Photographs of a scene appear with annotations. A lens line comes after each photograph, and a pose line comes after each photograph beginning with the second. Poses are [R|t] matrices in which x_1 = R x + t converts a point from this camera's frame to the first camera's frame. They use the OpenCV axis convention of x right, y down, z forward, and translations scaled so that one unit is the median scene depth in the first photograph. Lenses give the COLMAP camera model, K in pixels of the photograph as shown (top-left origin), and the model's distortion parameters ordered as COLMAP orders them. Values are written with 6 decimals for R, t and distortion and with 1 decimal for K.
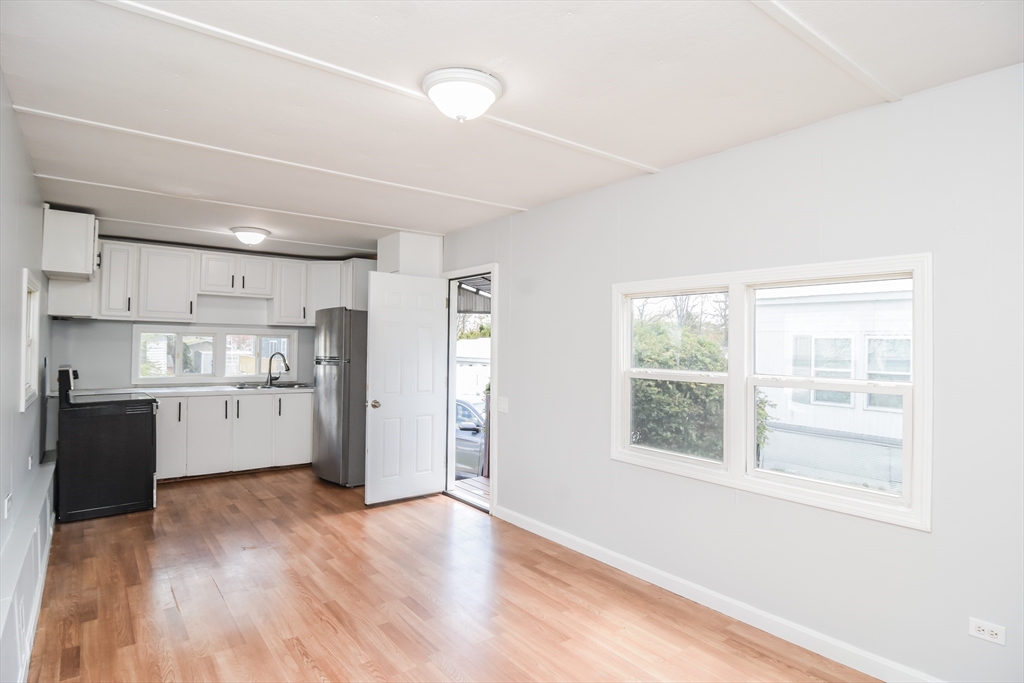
lens RADIAL K [[547.5, 0, 512.0], [0, 547.5, 338.6], [0, 0, 1]] dist [-0.006079, -0.011867]
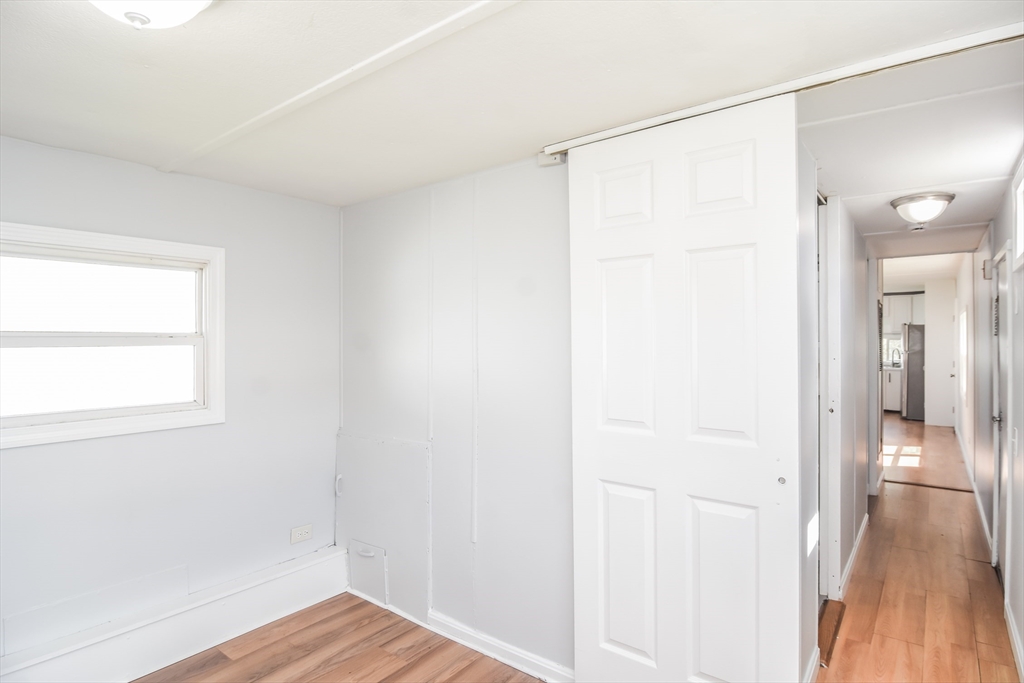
lens RADIAL K [[547.5, 0, 512.0], [0, 547.5, 338.6], [0, 0, 1]] dist [-0.006079, -0.011867]
pose [[0.246826, -0.018871, -0.968876, 1.171617], [0.016049, 0.999753, -0.015383, 0.002631], [0.968927, -0.011753, 0.247068, -0.762138]]
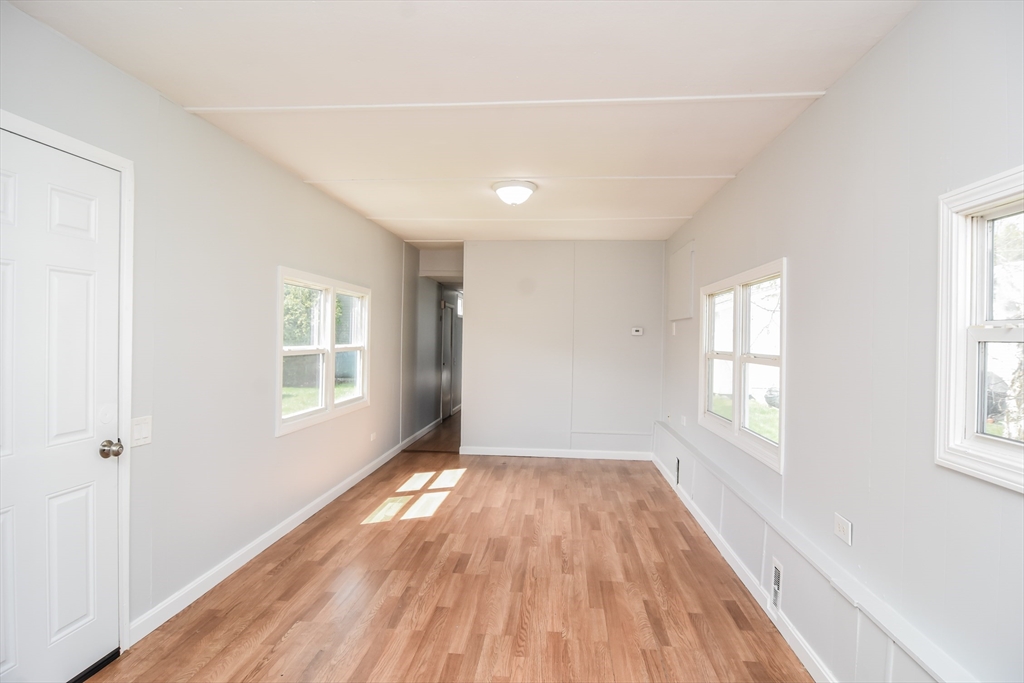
lens RADIAL K [[547.5, 0, 512.0], [0, 547.5, 338.6], [0, 0, 1]] dist [-0.006079, -0.011867]
pose [[-0.732733, -0.024694, 0.680068, -0.555610], [-0.029207, 0.999562, 0.004827, 0.012185], [-0.679890, -0.016326, -0.733133, 0.974864]]
